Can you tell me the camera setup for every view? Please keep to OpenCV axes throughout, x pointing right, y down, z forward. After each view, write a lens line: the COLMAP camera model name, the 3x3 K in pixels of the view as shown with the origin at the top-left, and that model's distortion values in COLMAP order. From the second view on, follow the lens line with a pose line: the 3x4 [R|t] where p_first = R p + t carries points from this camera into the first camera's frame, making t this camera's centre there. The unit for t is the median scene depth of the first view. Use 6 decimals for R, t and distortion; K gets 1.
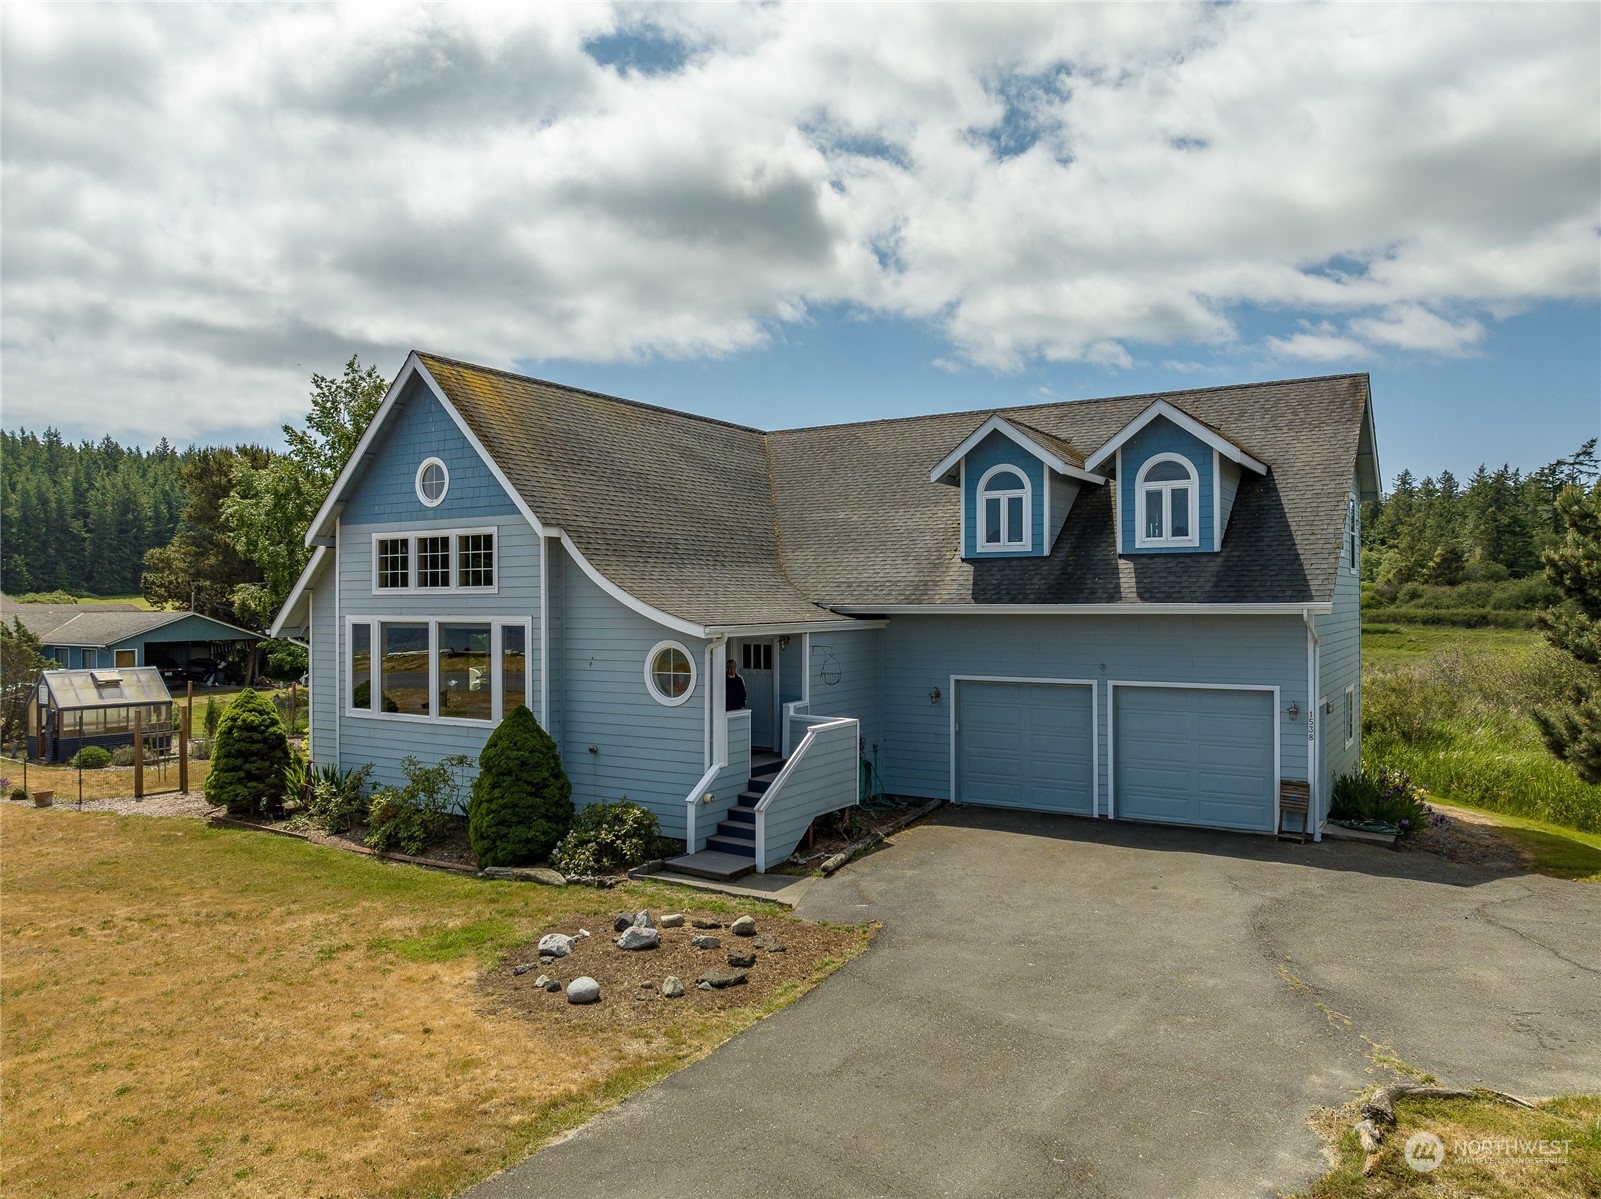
lens RADIAL K [[1114.8, 0, 809.5], [0, 1114.8, 598.3], [0, 0, 1]] dist [-0.007539, -0.002388]
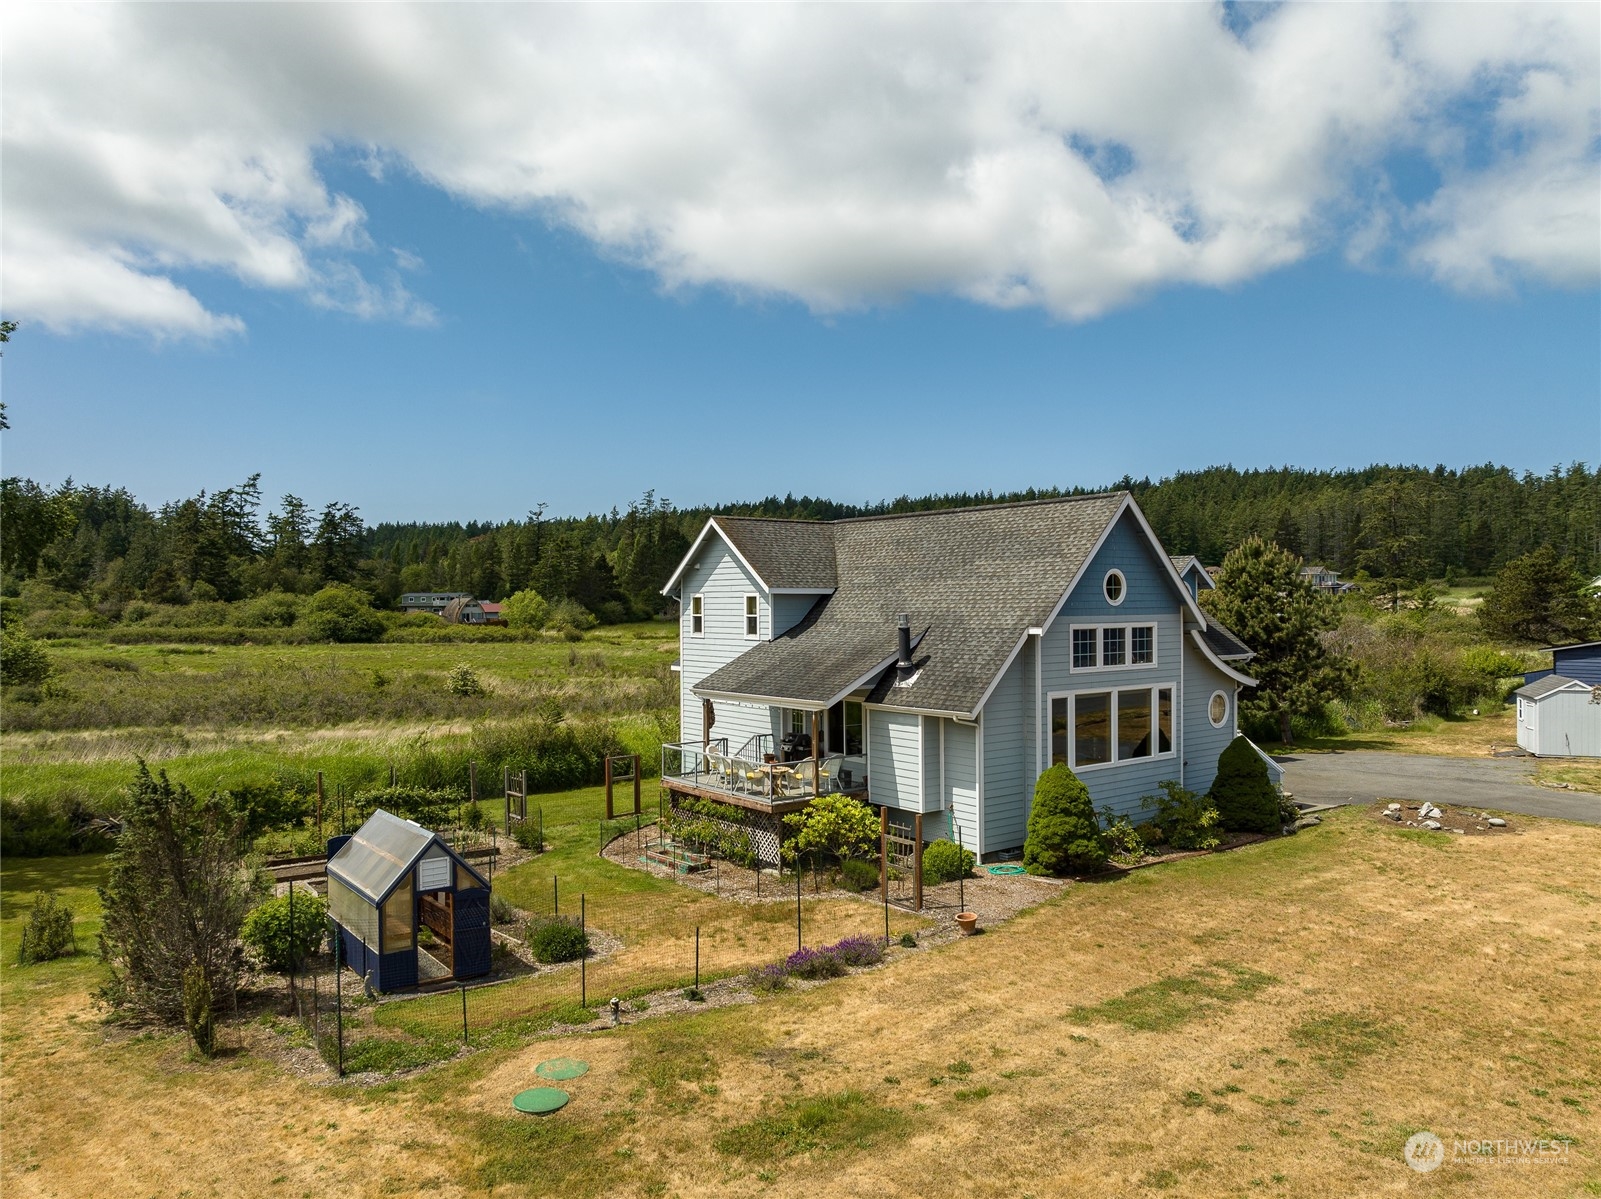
lens RADIAL K [[1114.8, 0, 798.5], [0, 1114.8, 600.2], [0, 0, 1]] dist [-0.007539, -0.002388]
pose [[0.366243, 0.002746, 0.930515, -1.738602], [0.003872, 0.999982, -0.004475, -0.084420], [-0.930511, 0.005241, 0.366226, 0.865473]]
